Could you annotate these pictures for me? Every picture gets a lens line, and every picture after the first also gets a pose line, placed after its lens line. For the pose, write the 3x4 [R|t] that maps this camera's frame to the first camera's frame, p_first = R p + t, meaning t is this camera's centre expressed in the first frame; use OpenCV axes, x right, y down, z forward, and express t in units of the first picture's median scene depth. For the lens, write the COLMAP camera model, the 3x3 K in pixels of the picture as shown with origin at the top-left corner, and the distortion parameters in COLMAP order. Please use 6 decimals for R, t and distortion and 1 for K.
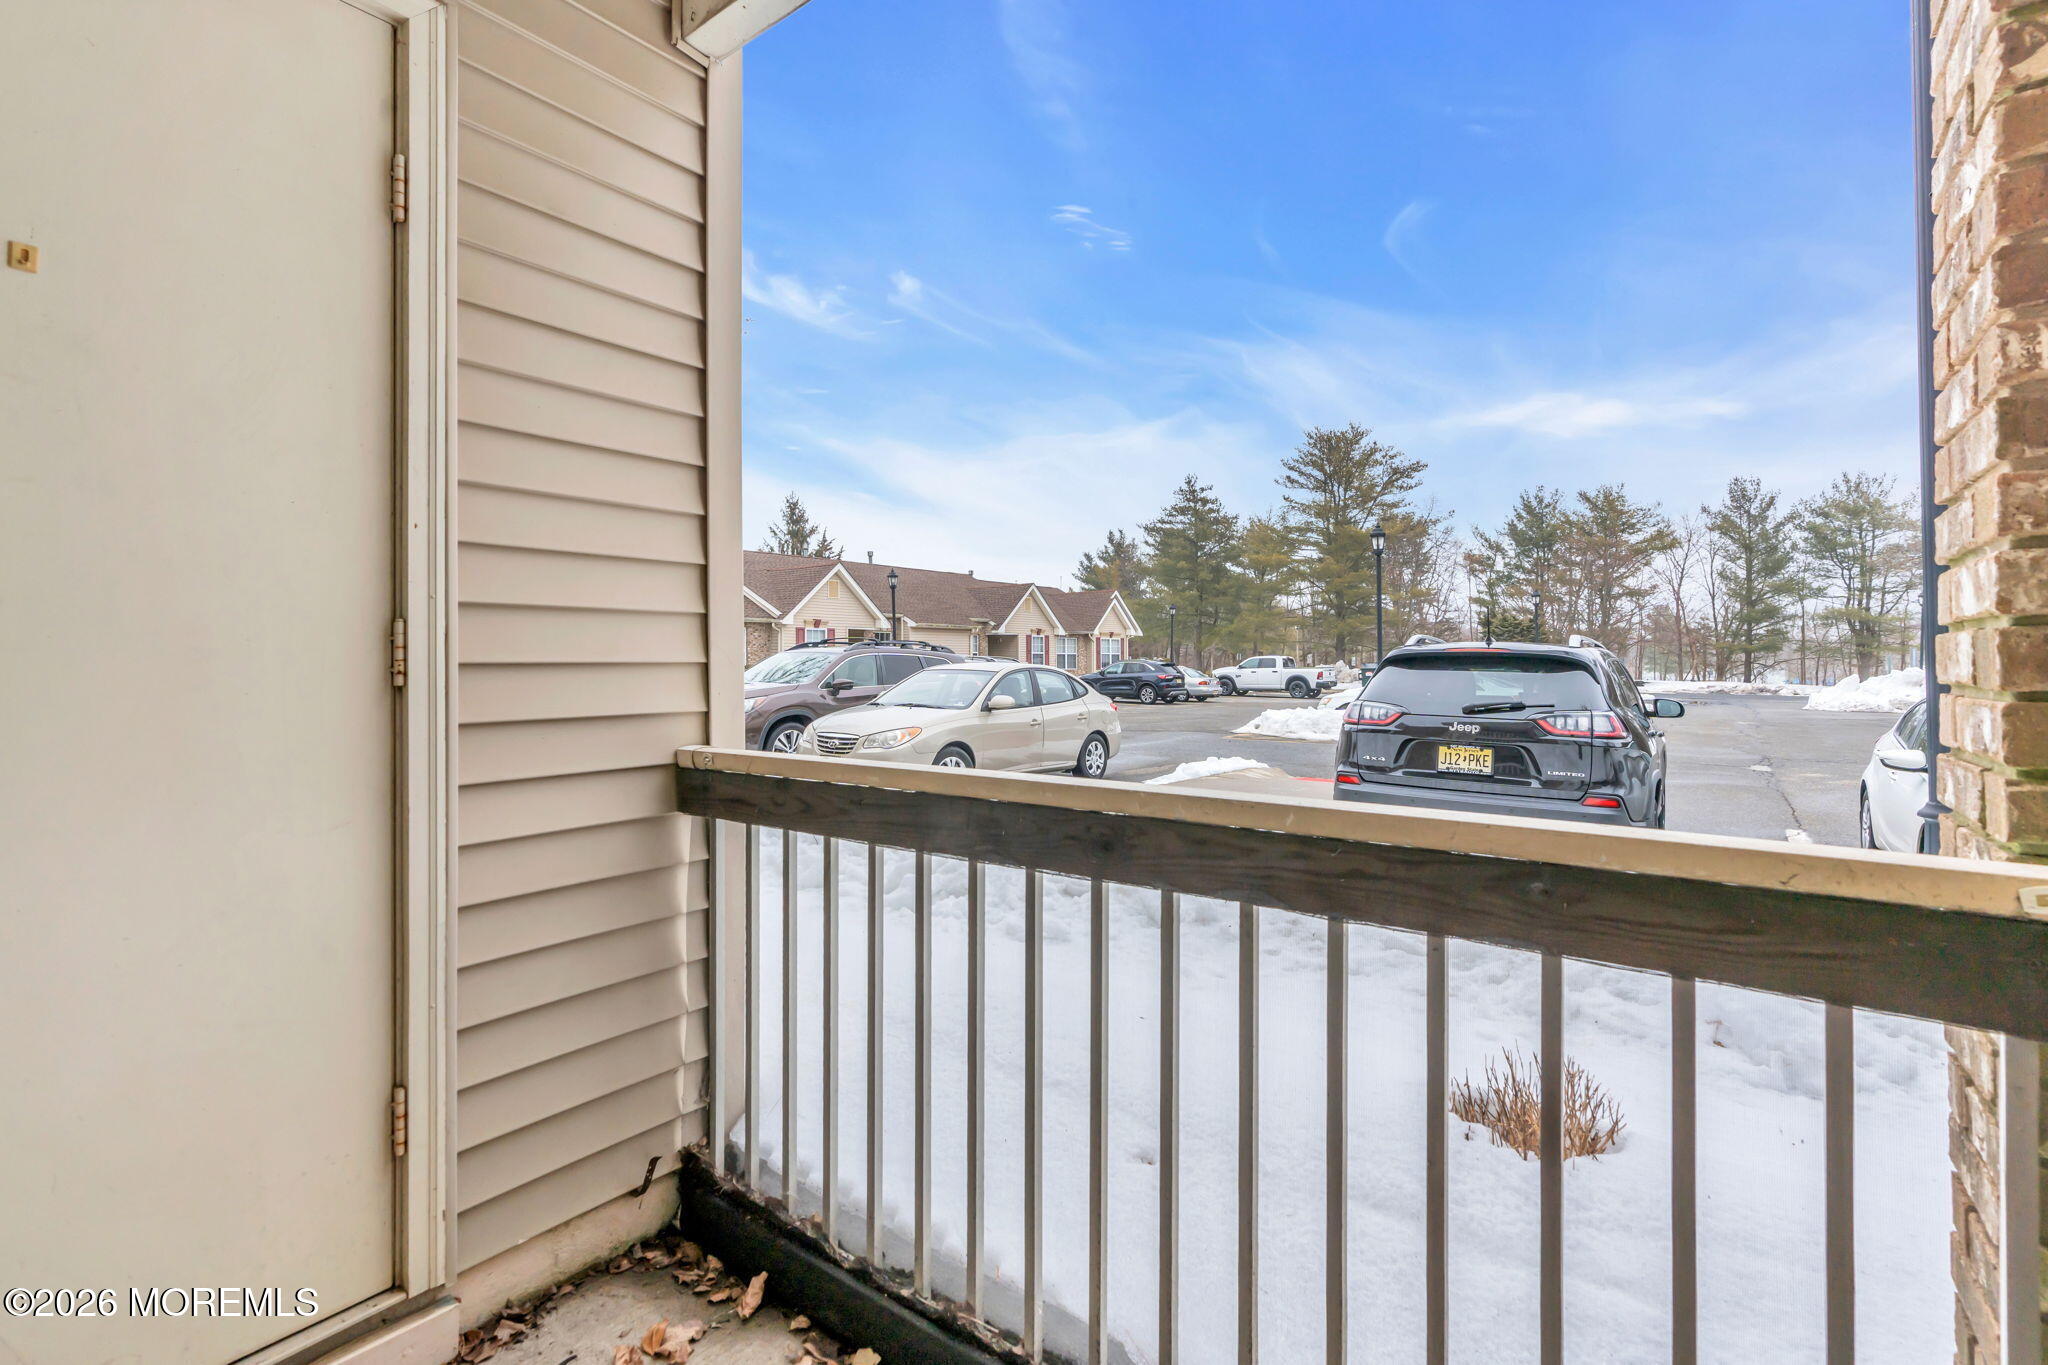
lens RADIAL K [[926.1, 0, 1019.0], [0, 926.1, 655.6], [0, 0, 1]] dist [0.000134, 0.000520]
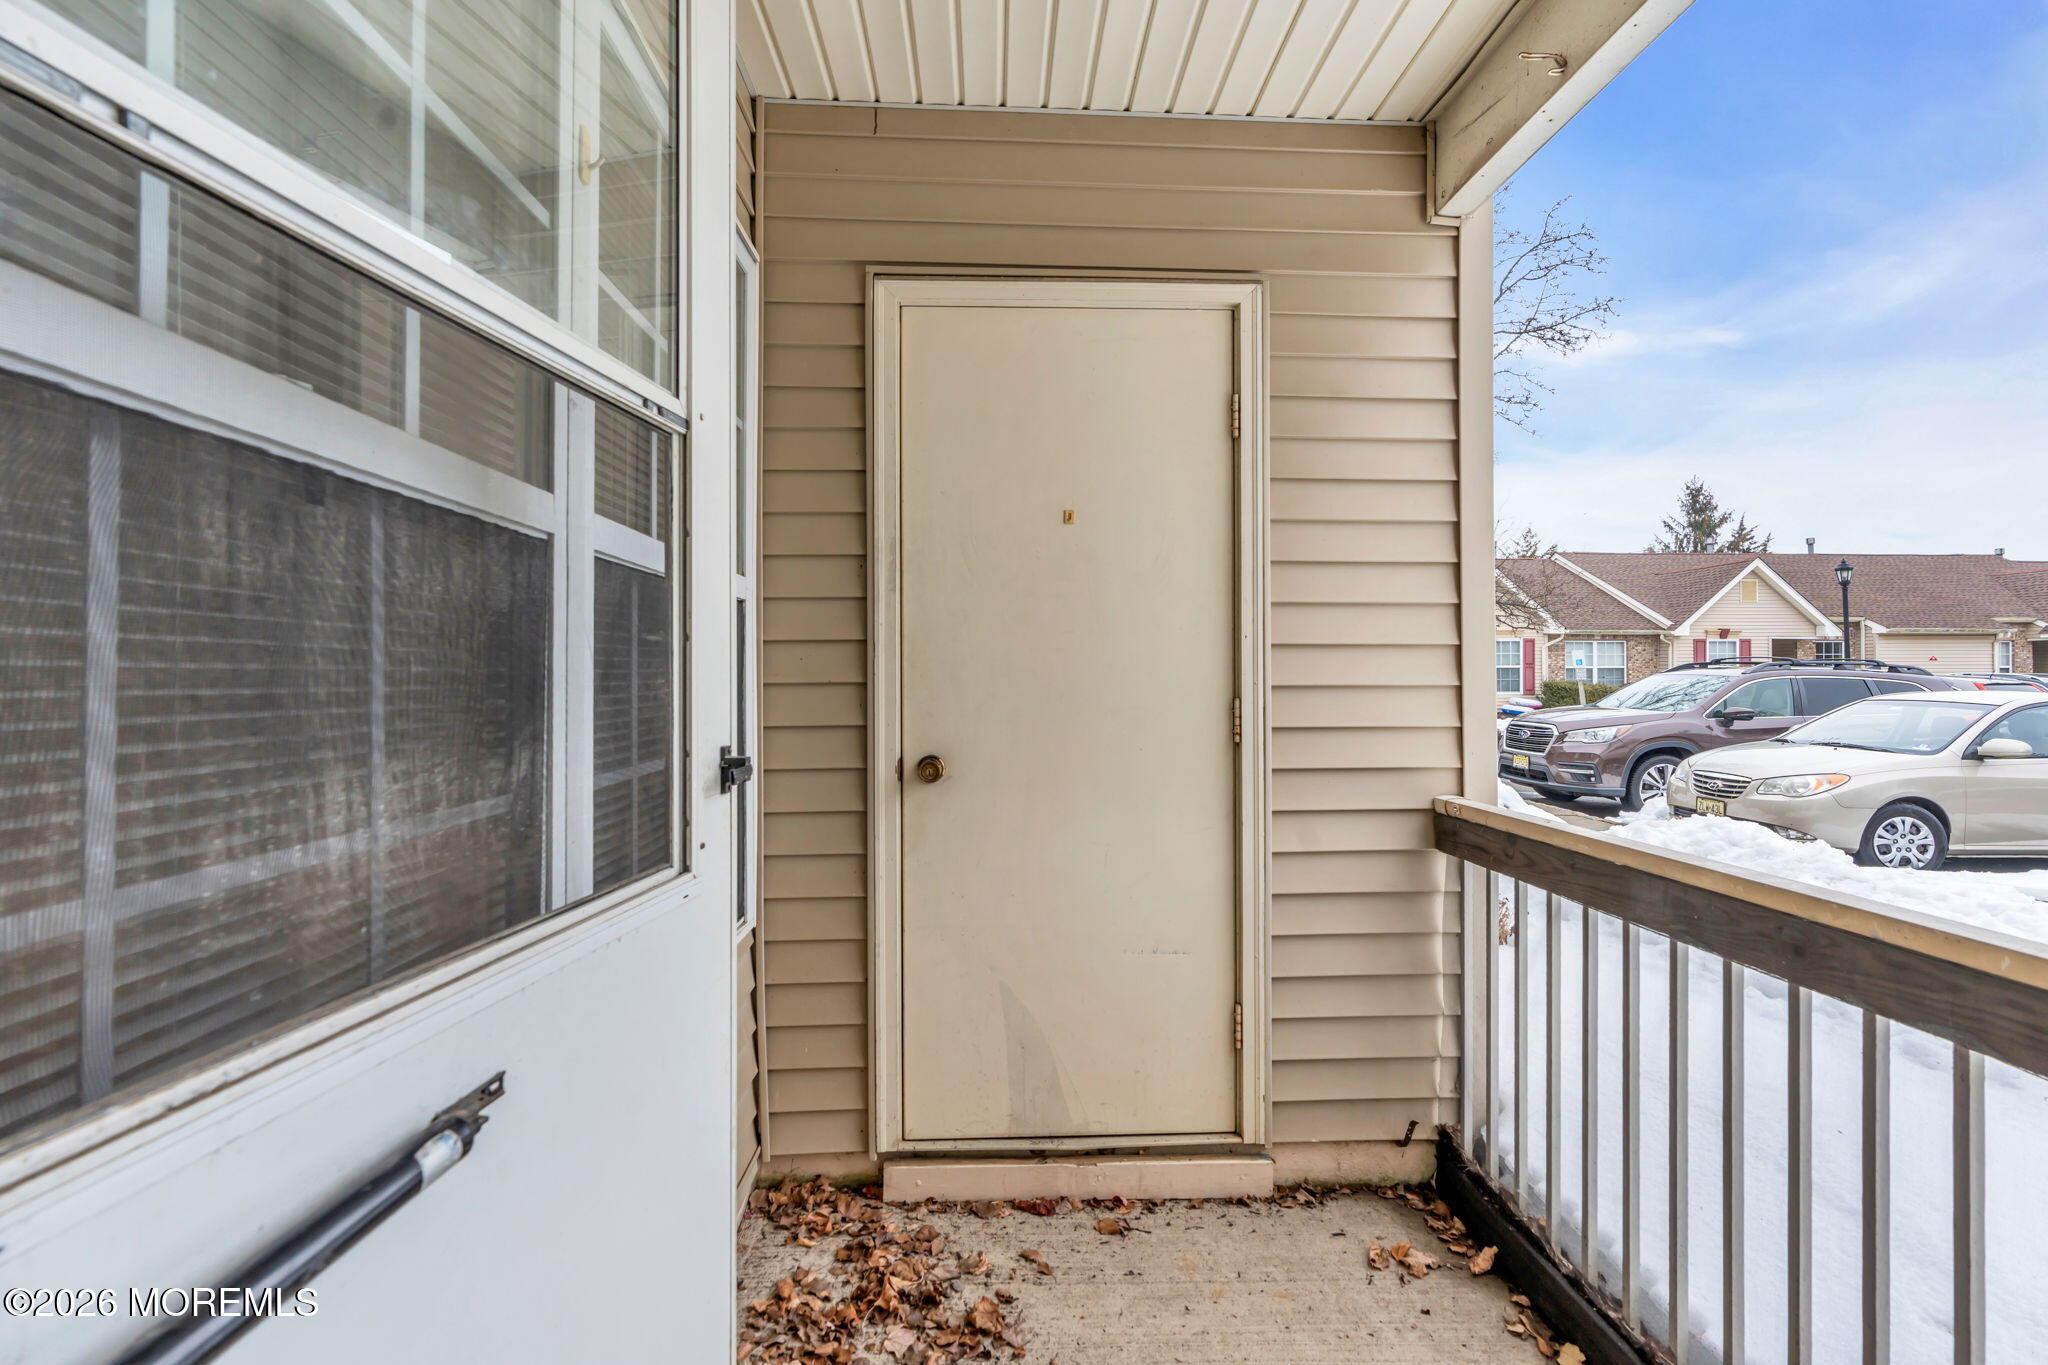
lens RADIAL K [[919.6, 0, 1030.0], [0, 919.6, 672.3], [0, 0, 1]] dist [0.000214, 0.005142]
pose [[0.644678, -0.003284, -0.764447, 0.235296], [0.005889, 0.999982, 0.000671, -0.074442], [0.764431, -0.004935, 0.644686, -0.208086]]
